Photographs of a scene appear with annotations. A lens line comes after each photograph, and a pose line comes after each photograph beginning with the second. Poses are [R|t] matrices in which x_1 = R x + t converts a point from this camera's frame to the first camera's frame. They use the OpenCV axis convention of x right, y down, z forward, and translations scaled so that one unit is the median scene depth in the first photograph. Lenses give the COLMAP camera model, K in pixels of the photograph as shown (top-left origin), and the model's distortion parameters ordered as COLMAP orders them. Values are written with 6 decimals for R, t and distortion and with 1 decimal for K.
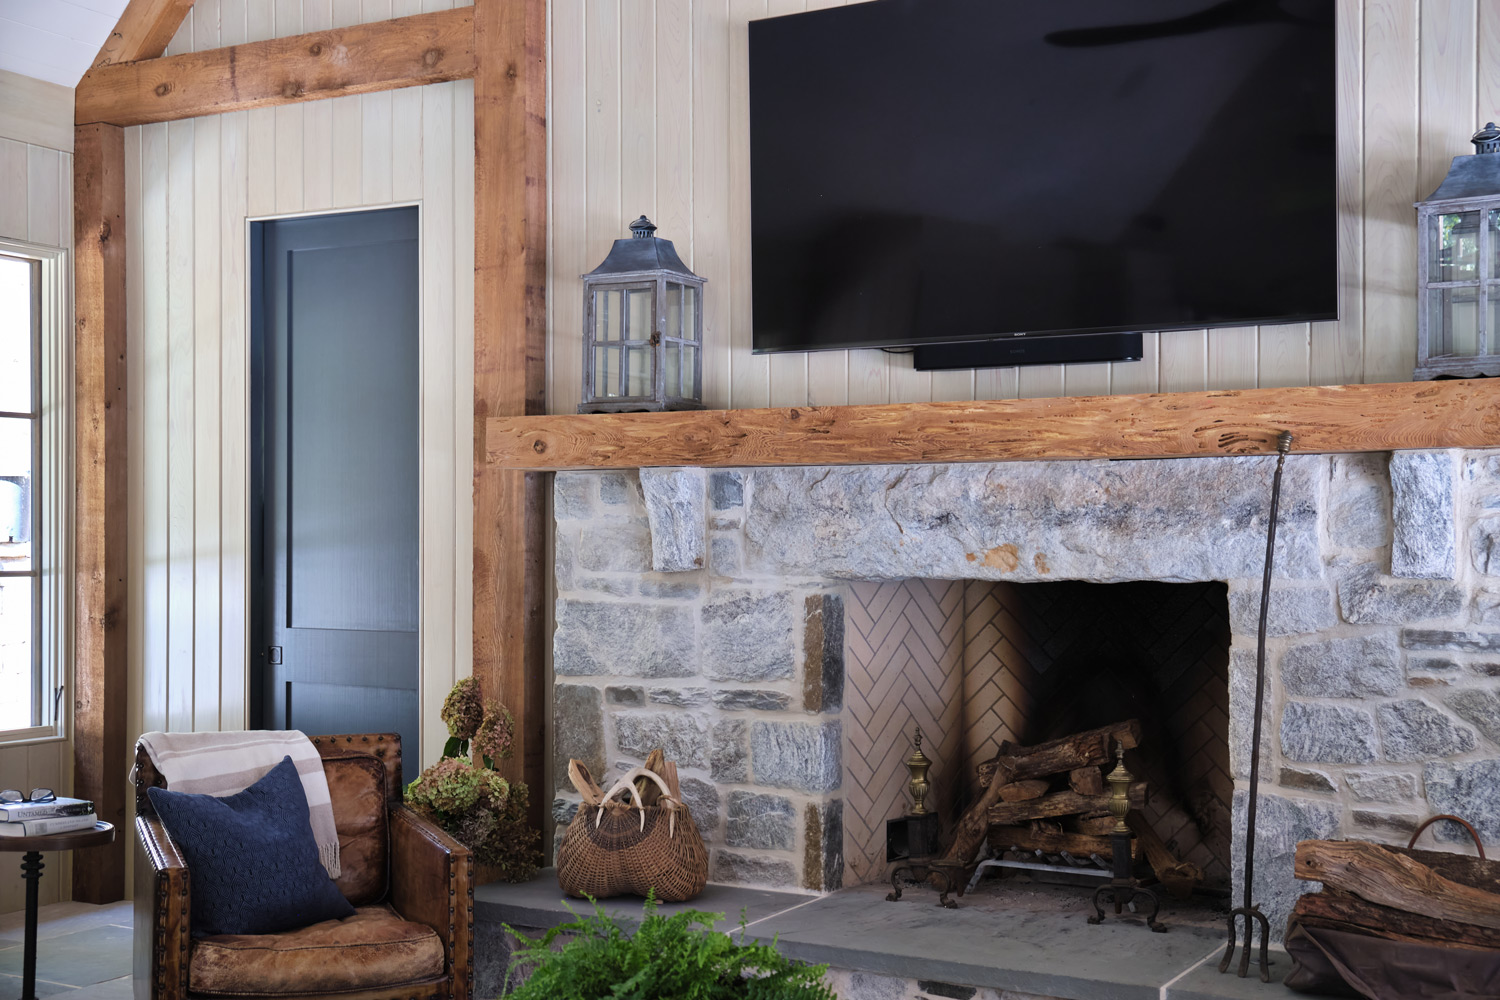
lens RADIAL K [[1774.9, 0, 819.8], [0, 1774.9, 499.1], [0, 0, 1]] dist [-0.051260, 0.186487]
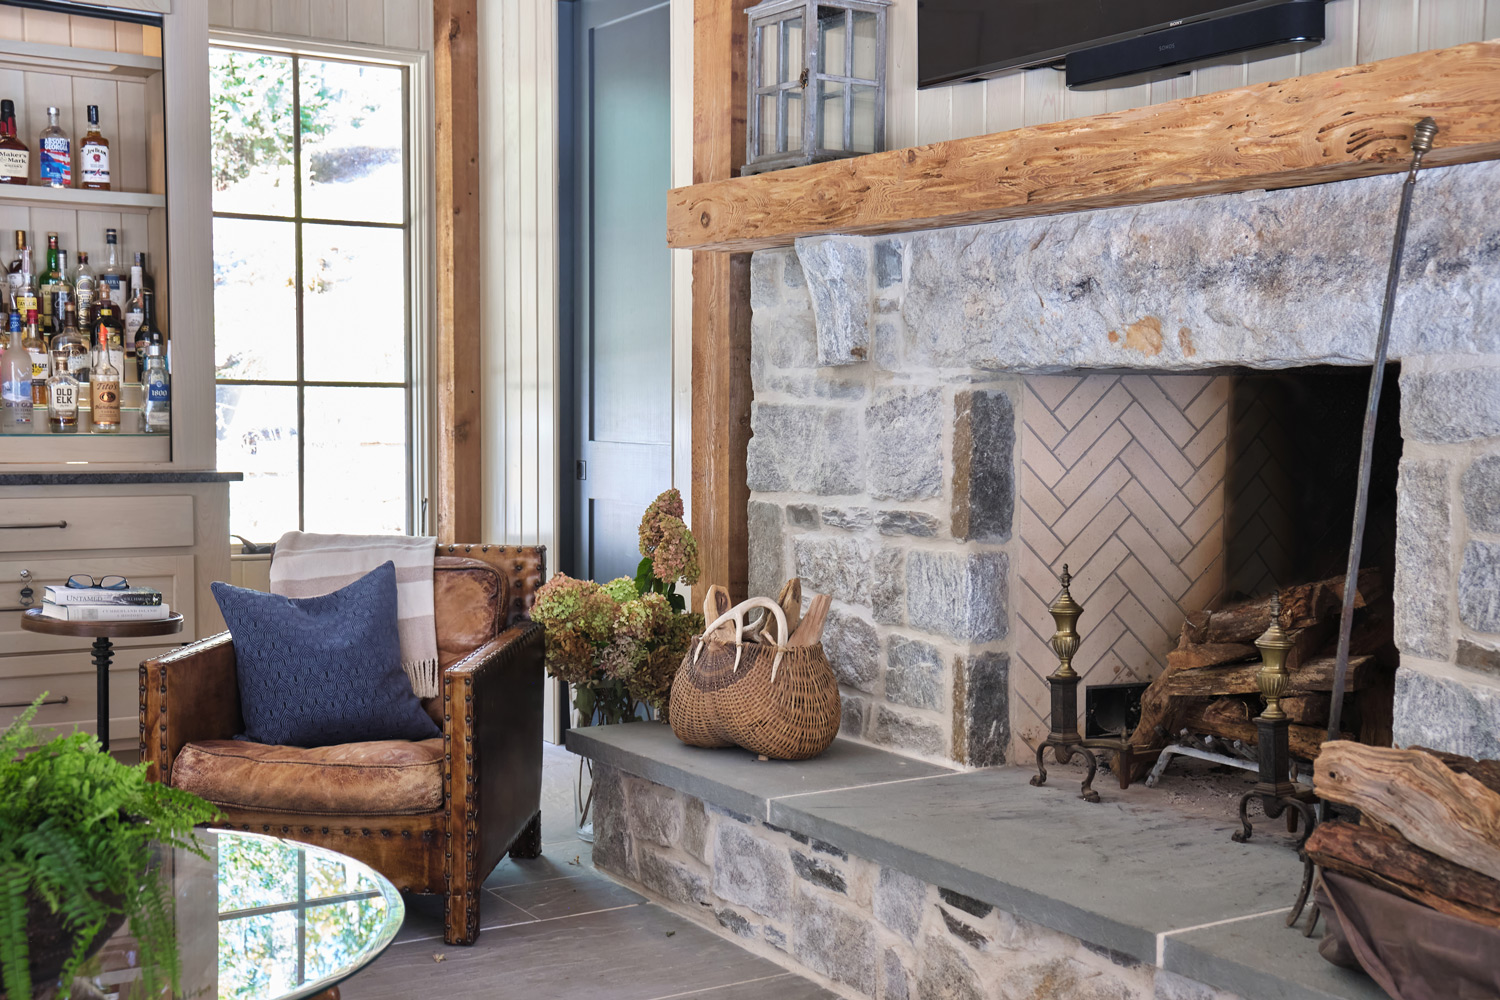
lens RADIAL K [[1855.6, 0, 750.0], [0, 1855.6, 500.0], [0, 0, 1]] dist [-0.057286, 0.207171]
pose [[0.886525, 0.032183, -0.461559, 0.302408], [0.003315, 0.997111, 0.075892, 0.040709], [0.462668, -0.068811, 0.883857, 0.236405]]
